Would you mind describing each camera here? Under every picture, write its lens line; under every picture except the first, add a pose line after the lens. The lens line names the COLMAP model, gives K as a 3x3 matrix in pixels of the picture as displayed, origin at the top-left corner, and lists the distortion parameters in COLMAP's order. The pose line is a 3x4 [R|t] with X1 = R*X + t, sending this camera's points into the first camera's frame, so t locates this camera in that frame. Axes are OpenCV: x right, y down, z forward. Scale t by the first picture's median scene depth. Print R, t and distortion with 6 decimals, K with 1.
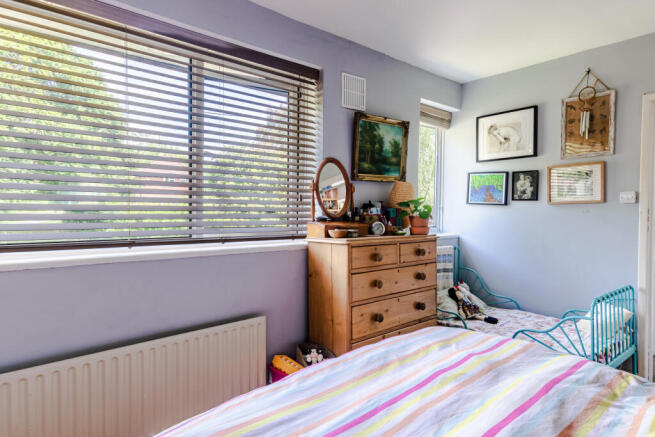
lens RADIAL K [[393.9, 0, 329.0], [0, 393.9, 215.0], [0, 0, 1]] dist [0.037614, -0.004322]
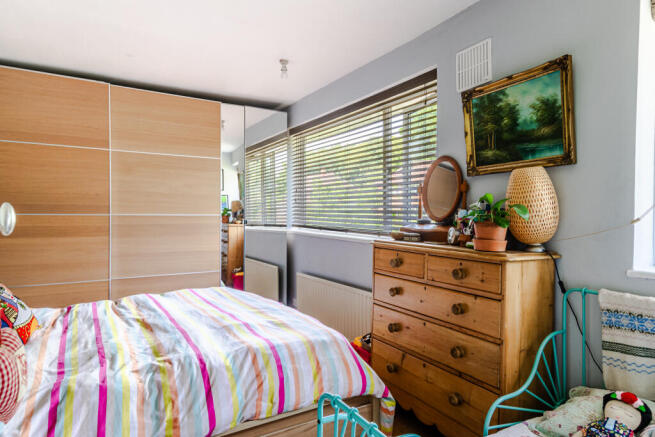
lens RADIAL K [[393.9, 0, 328.8], [0, 393.9, 215.7], [0, 0, 1]] dist [0.037614, -0.004322]
pose [[-0.179233, 0.005373, -0.983792, 1.252733], [-0.018843, 0.999783, 0.008893, -0.012255], [0.983626, 0.020132, -0.179093, 1.184114]]
